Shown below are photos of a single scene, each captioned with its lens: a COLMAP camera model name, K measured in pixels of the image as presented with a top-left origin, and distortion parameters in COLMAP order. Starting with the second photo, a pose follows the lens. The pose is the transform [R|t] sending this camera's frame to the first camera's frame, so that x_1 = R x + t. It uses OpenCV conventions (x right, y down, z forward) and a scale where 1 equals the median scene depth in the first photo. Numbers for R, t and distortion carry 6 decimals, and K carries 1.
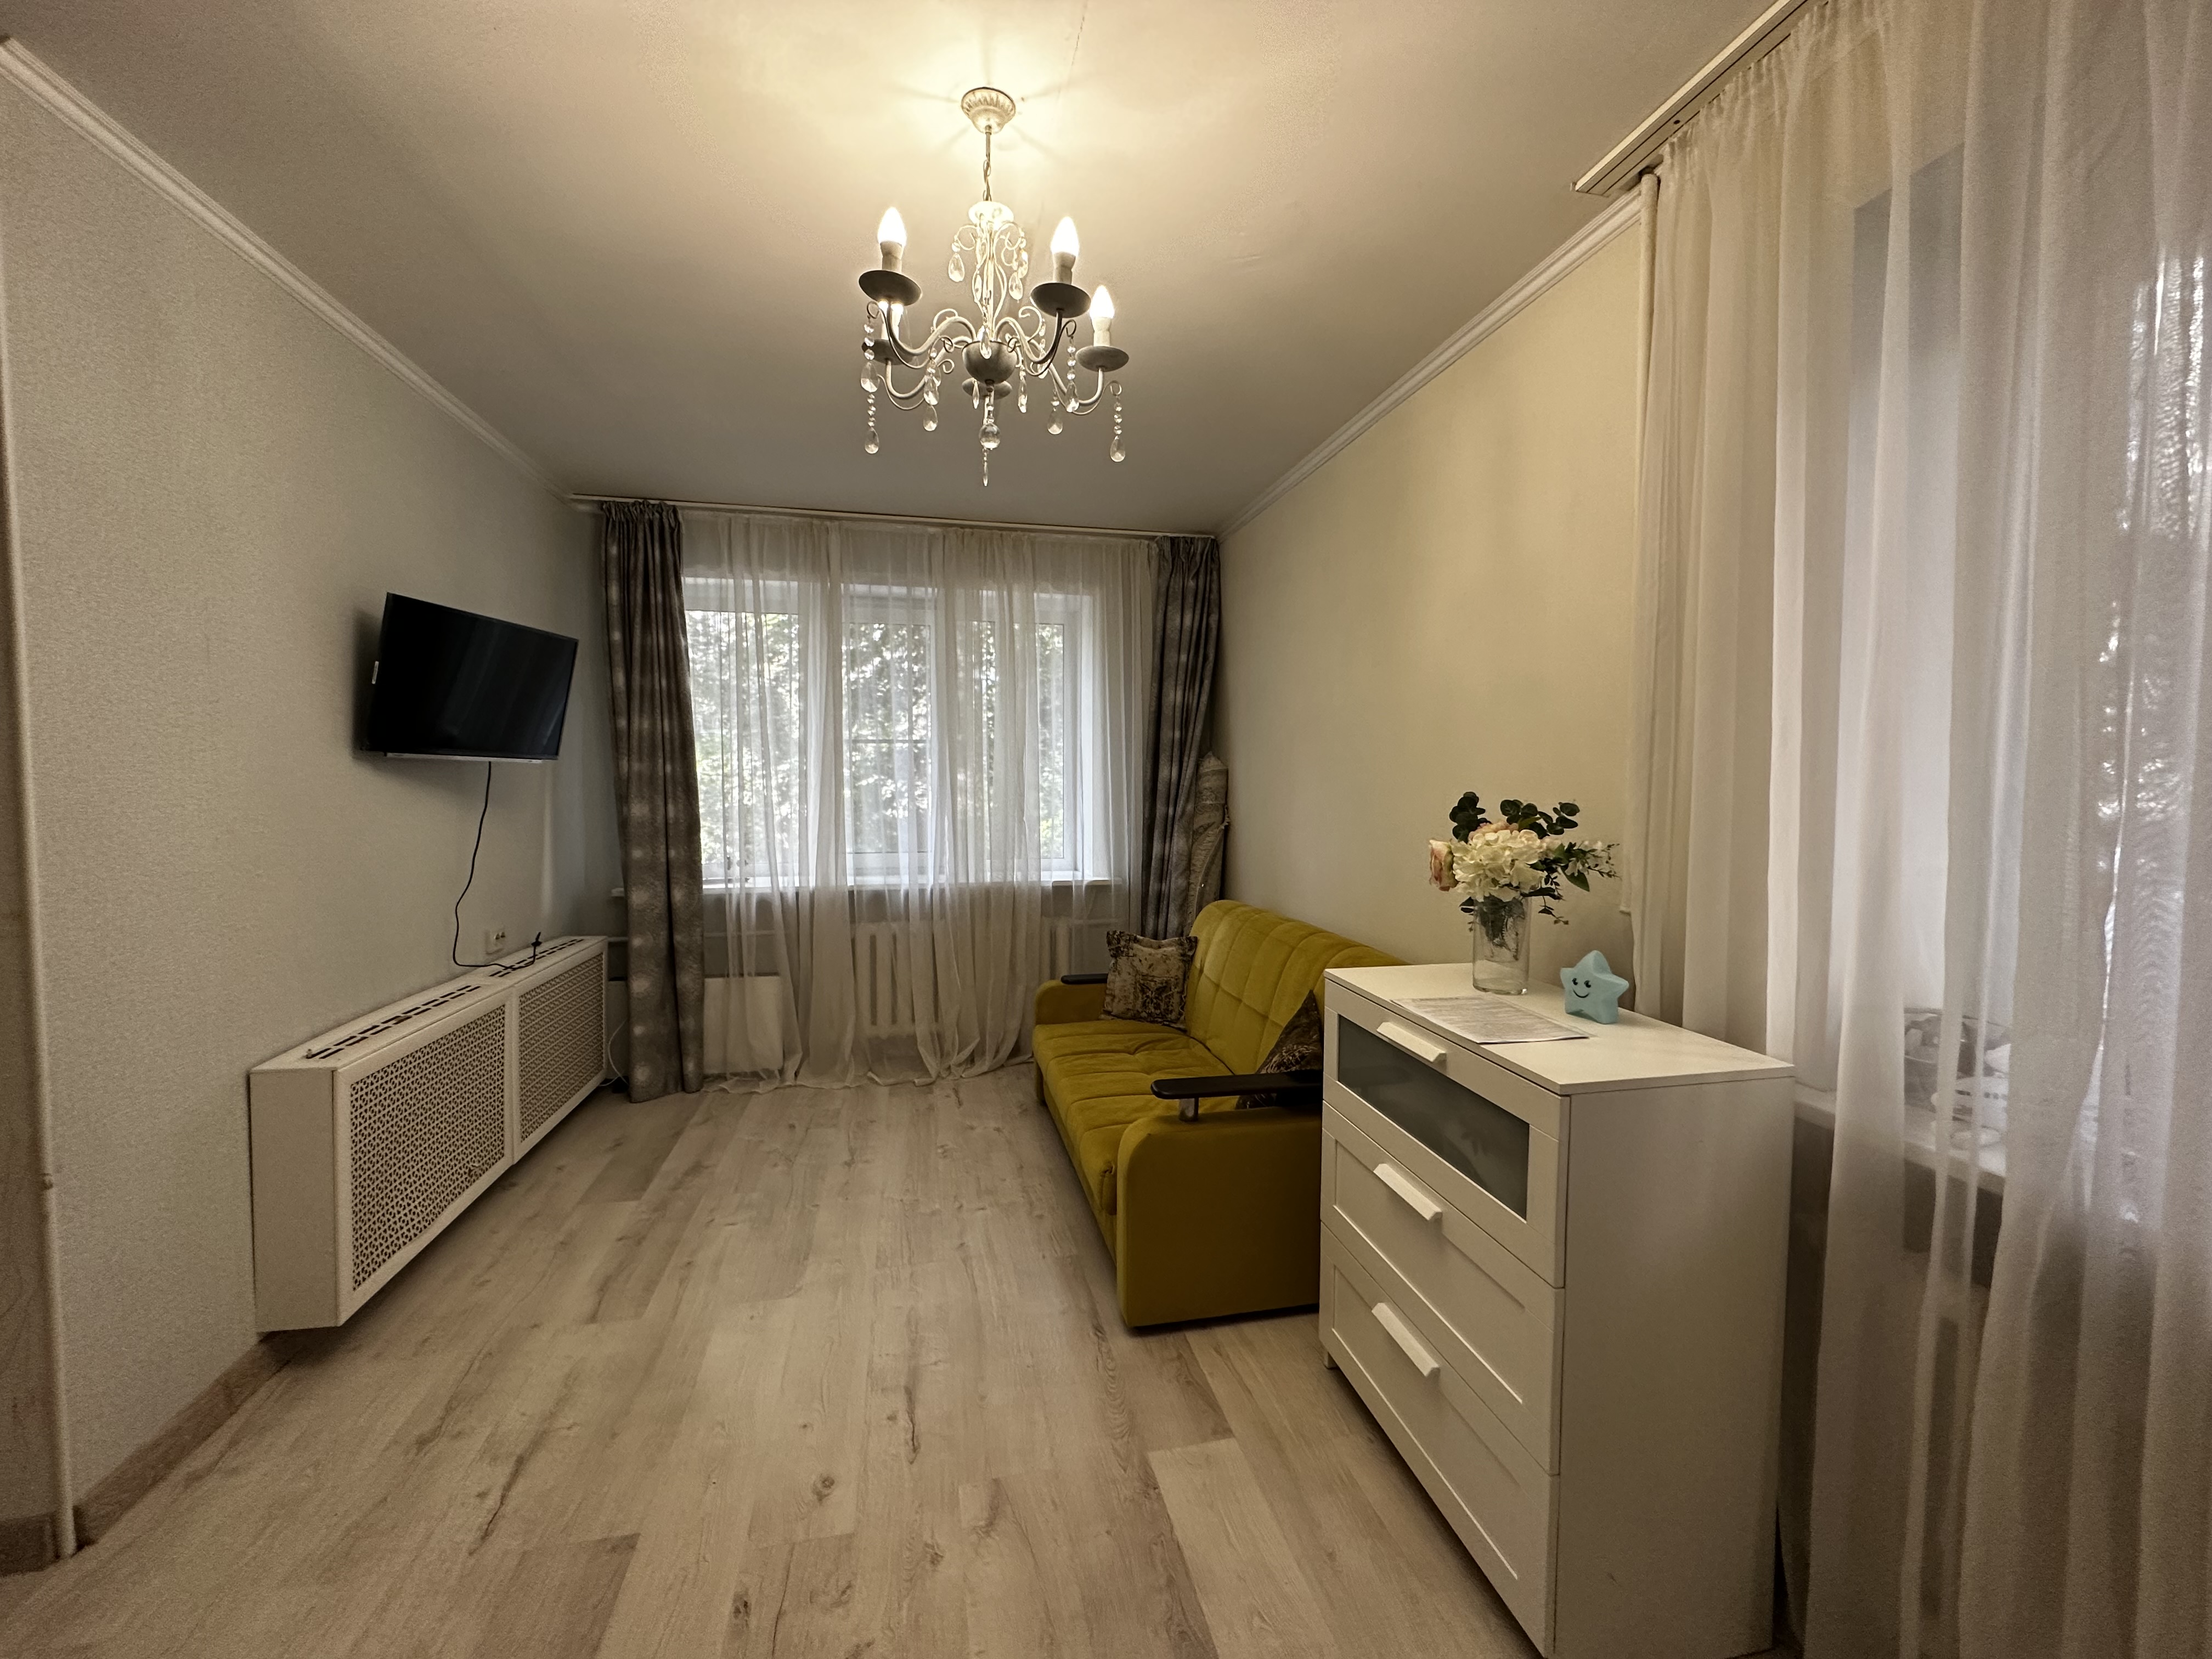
lens RADIAL K [[883.0, 0, 1102.1], [0, 883.0, 827.1], [0, 0, 1]] dist [-0.002036, 0.000274]
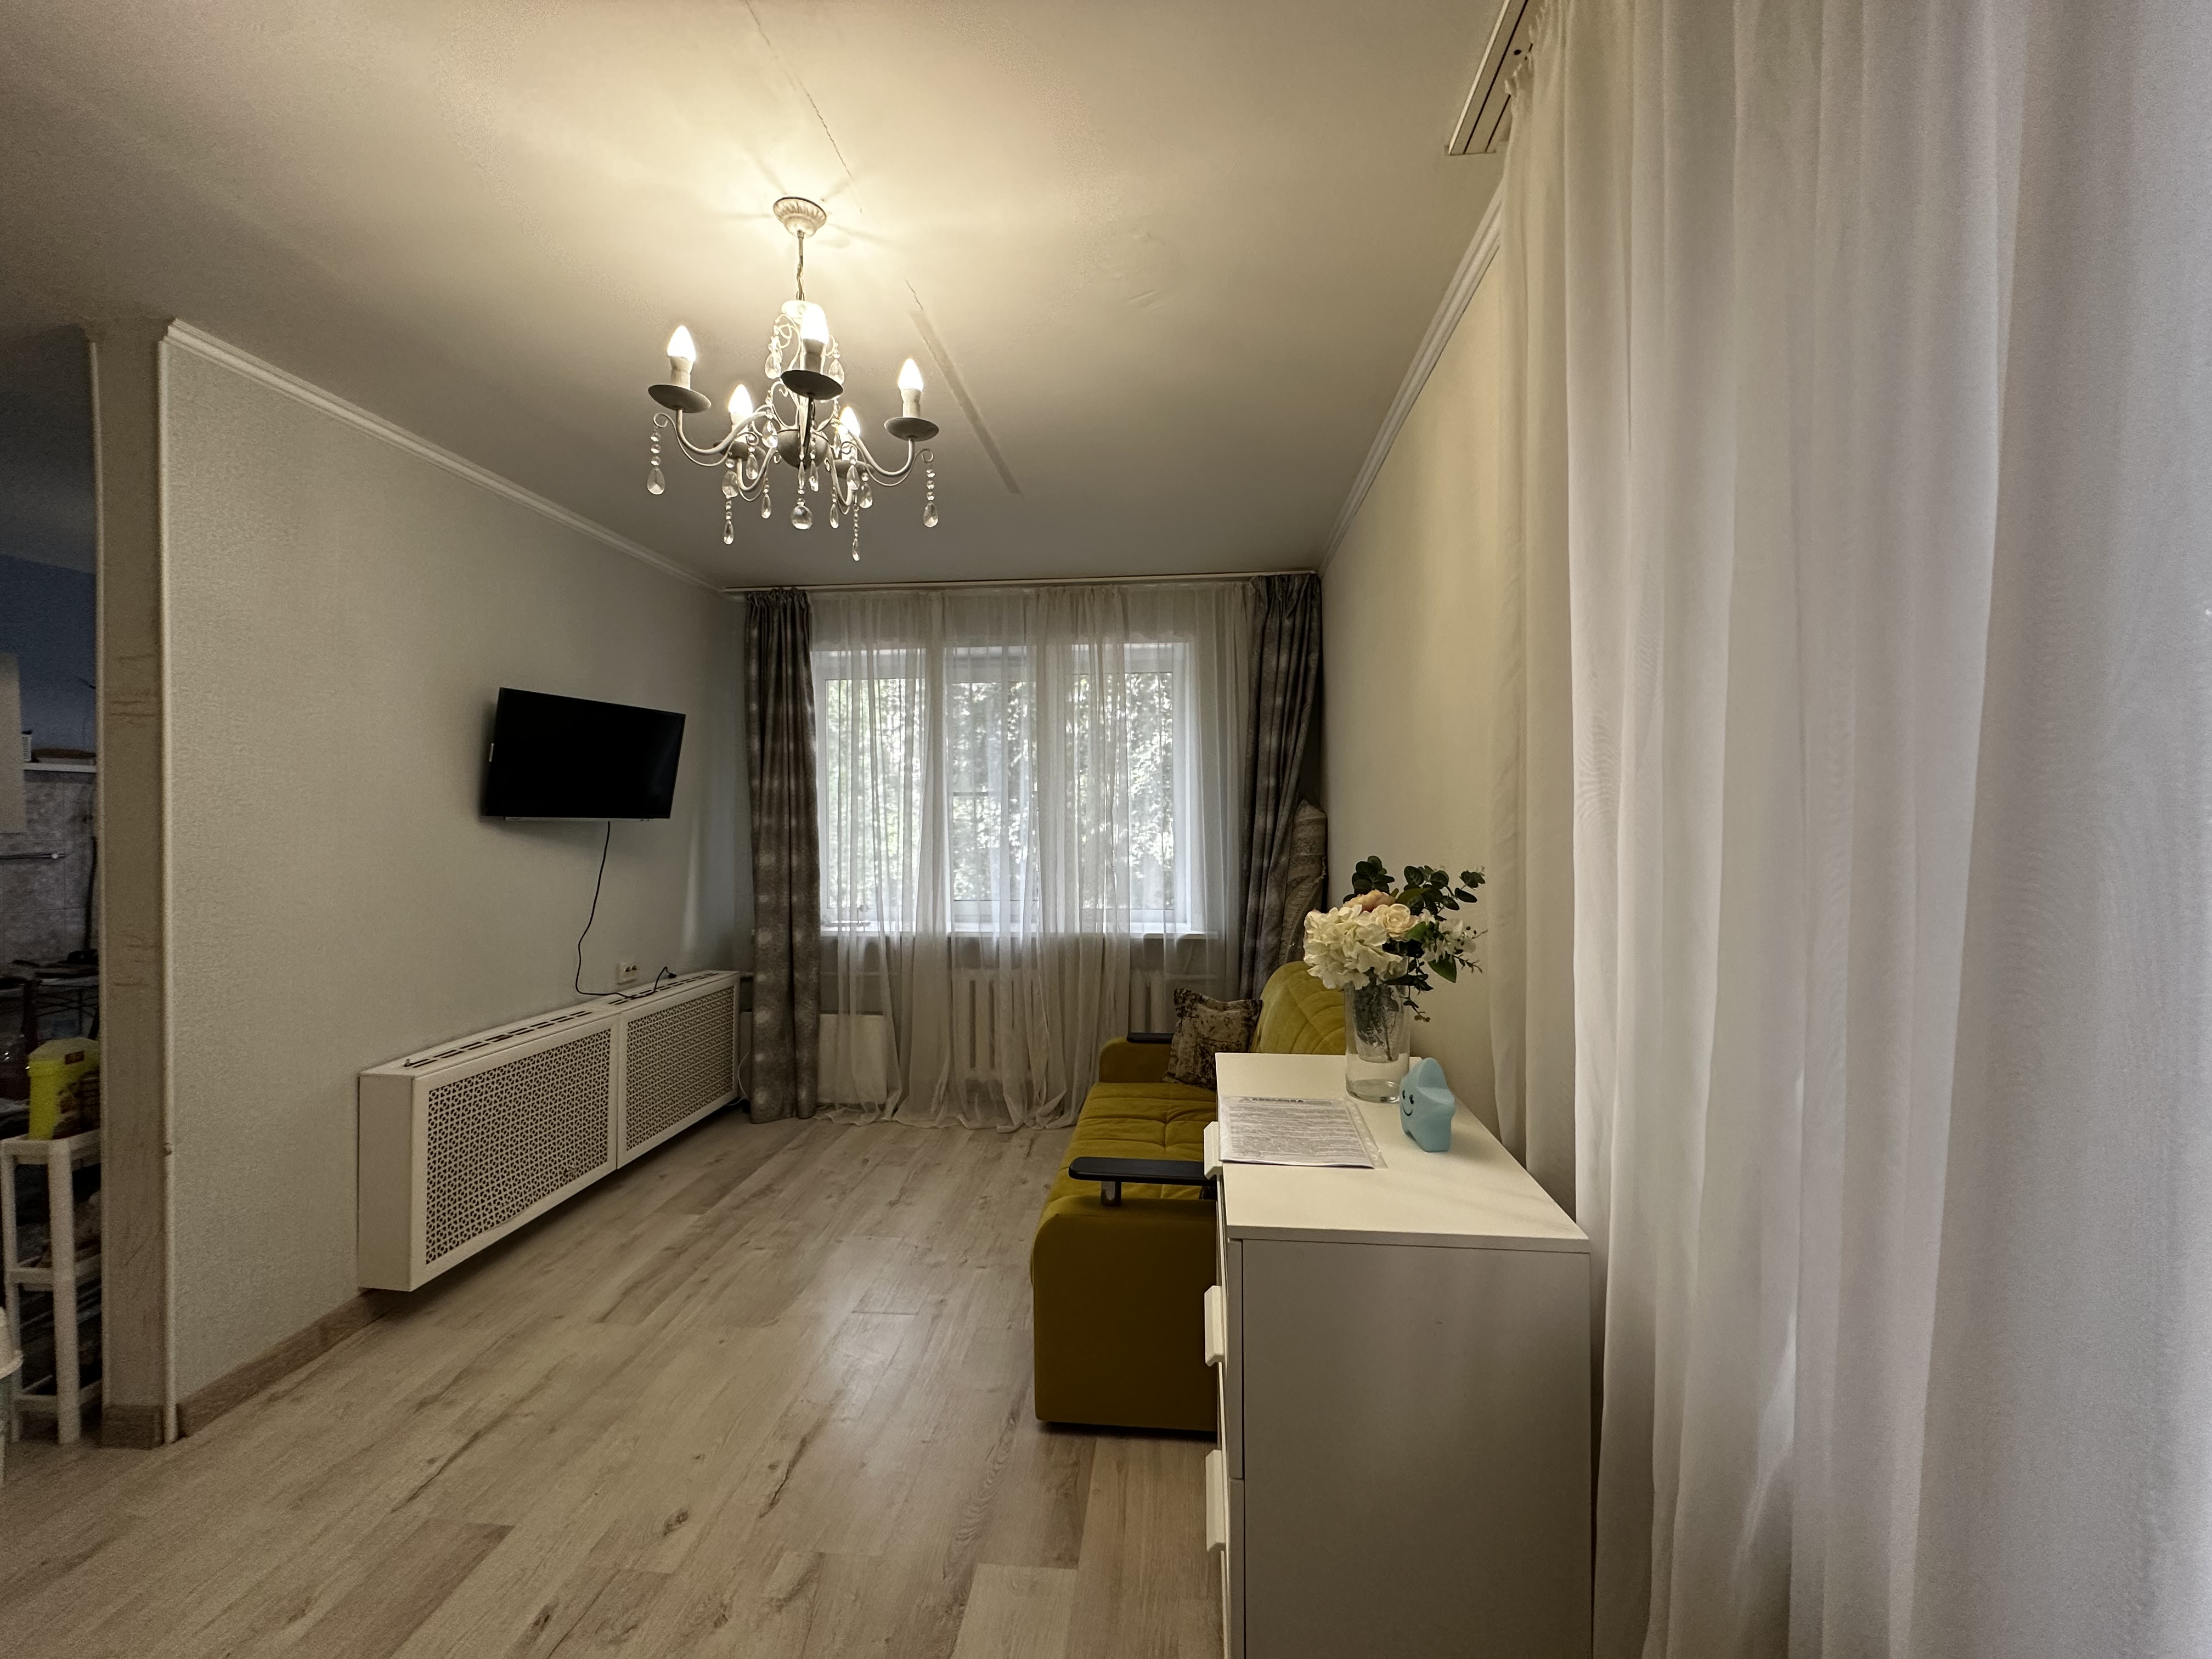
lens RADIAL K [[883.0, 0, 1101.8], [0, 883.0, 827.1], [0, 0, 1]] dist [-0.002036, 0.000274]
pose [[0.954139, -0.004748, -0.299325, 0.294849], [-0.009012, 0.998965, -0.044575, -0.019365], [0.299227, 0.045228, 0.953109, 0.072003]]
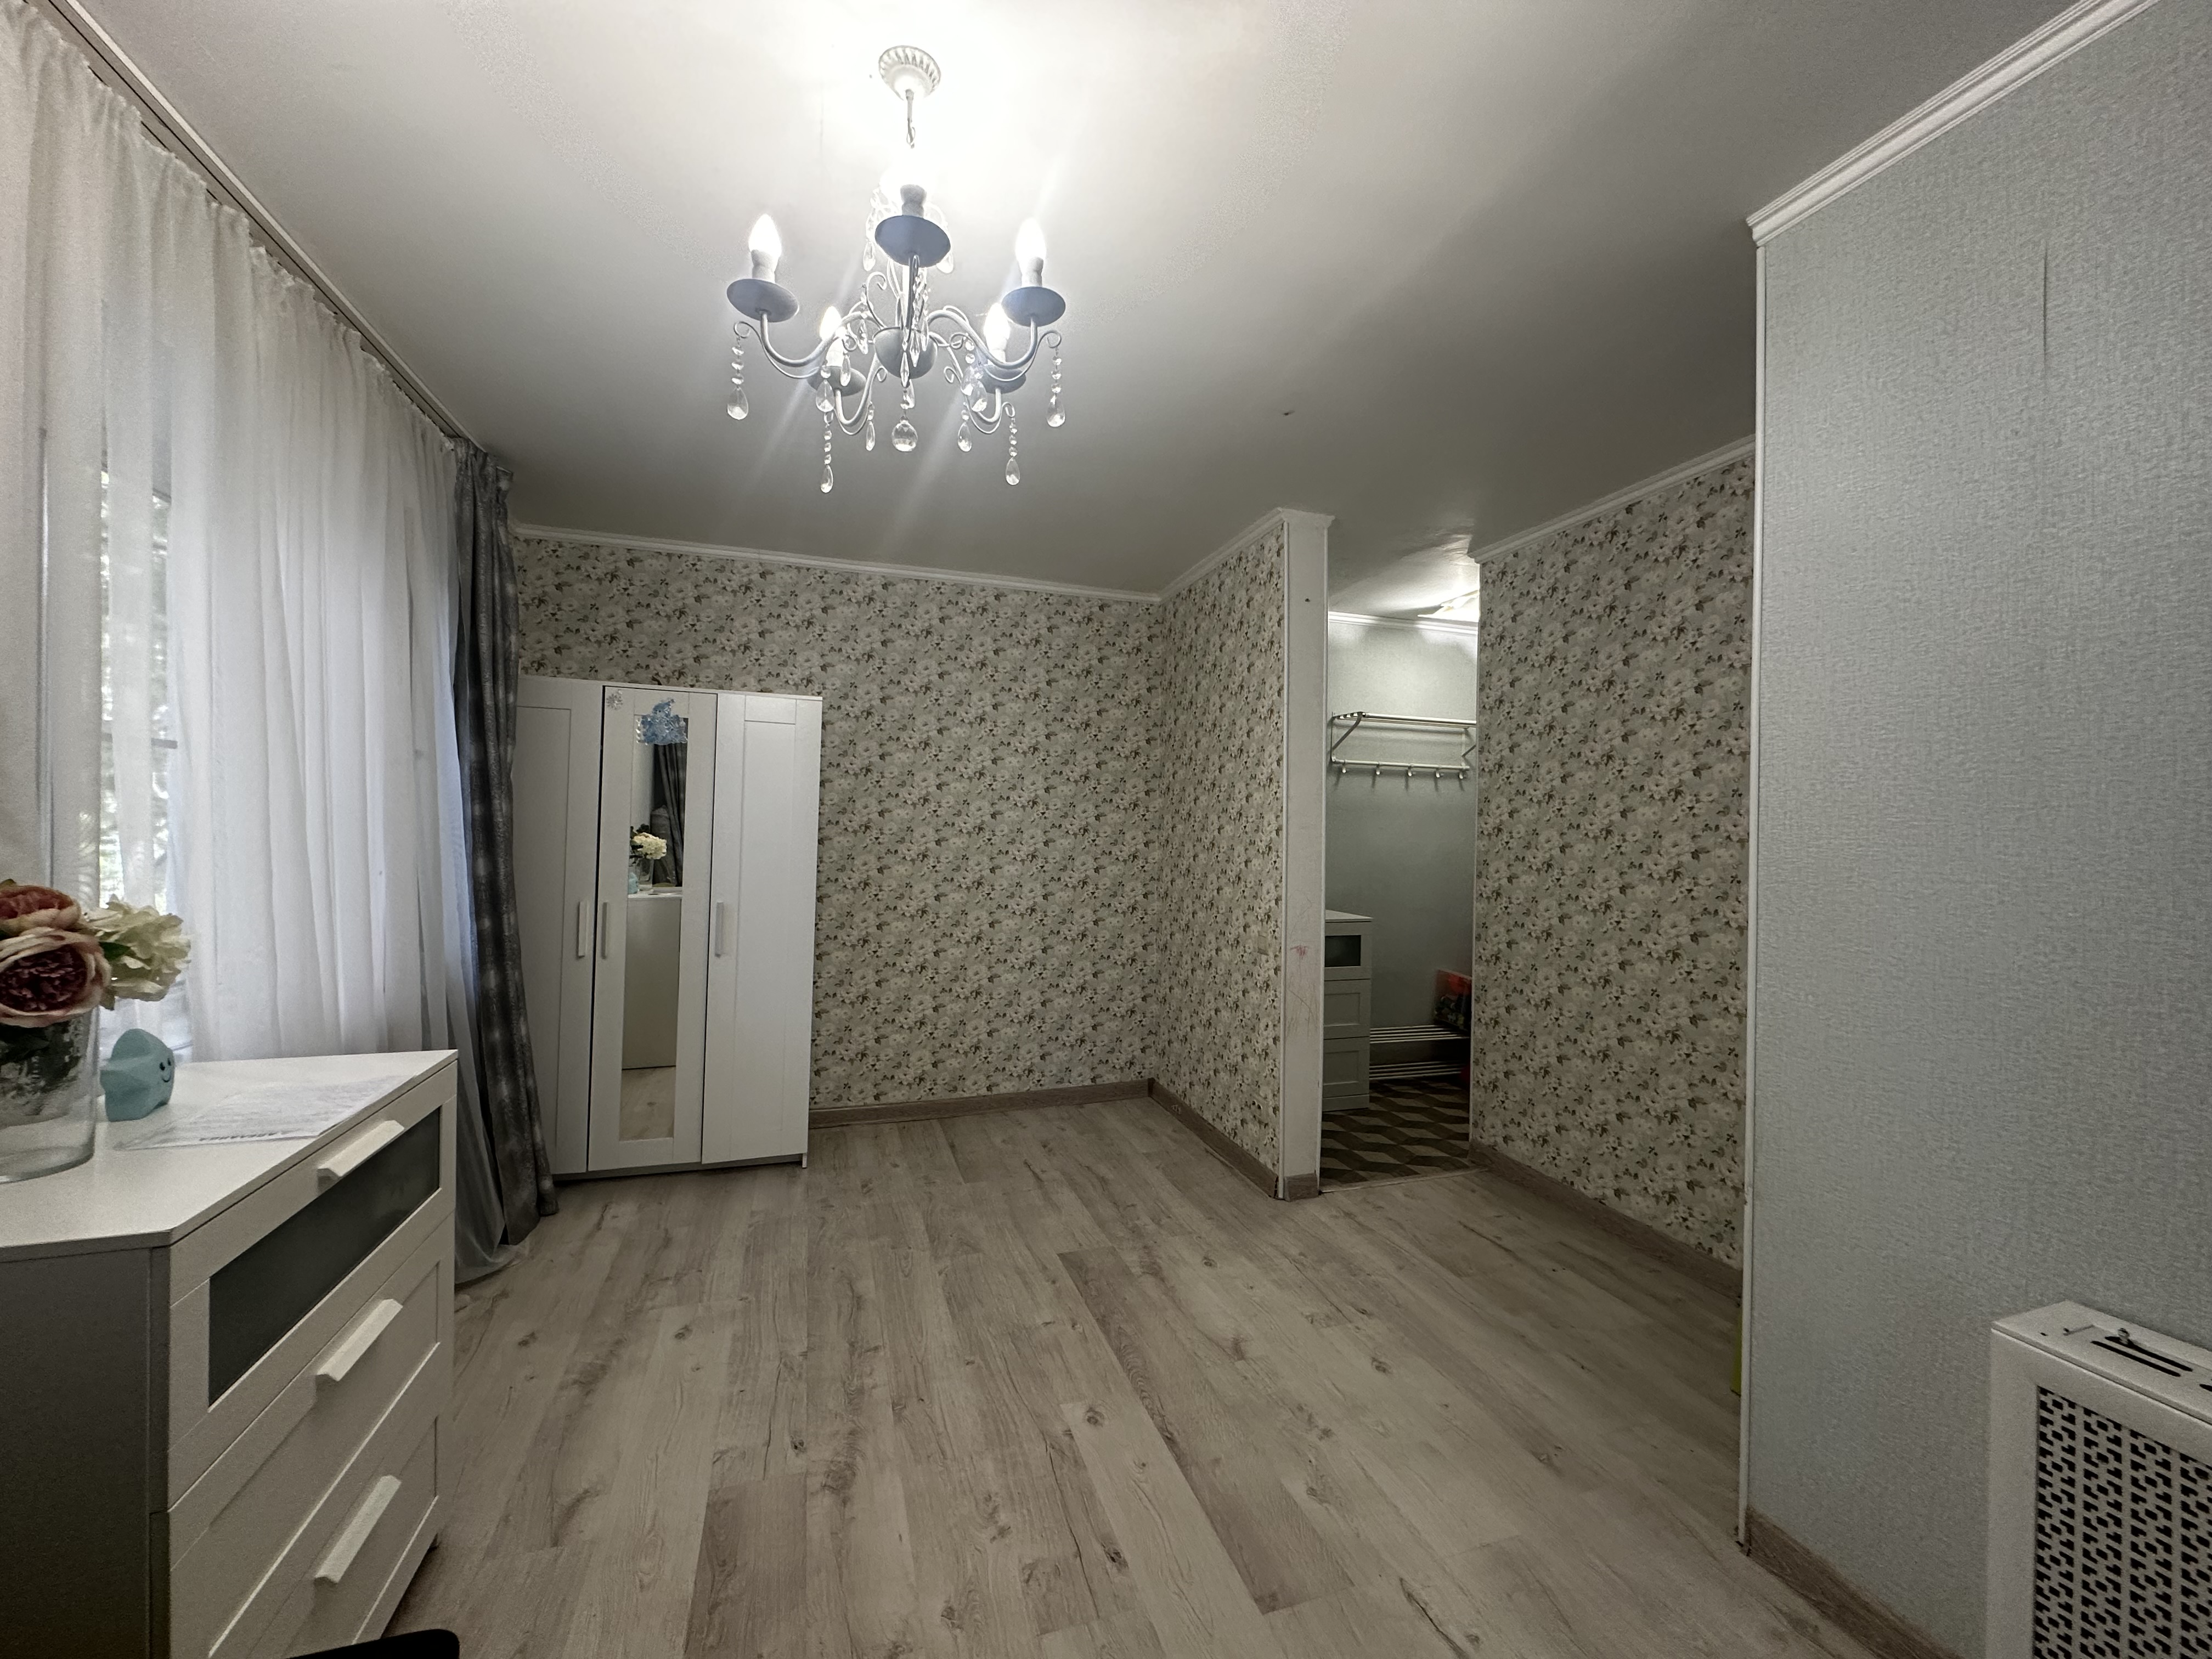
lens RADIAL K [[883.0, 0, 1103.9], [0, 883.0, 826.0], [0, 0, 1]] dist [-0.002036, 0.000274]
pose [[-0.993706, -0.017360, -0.110665, -0.131019], [-0.023923, 0.998015, 0.058258, -0.064774], [0.109434, 0.060539, -0.992149, 1.079799]]
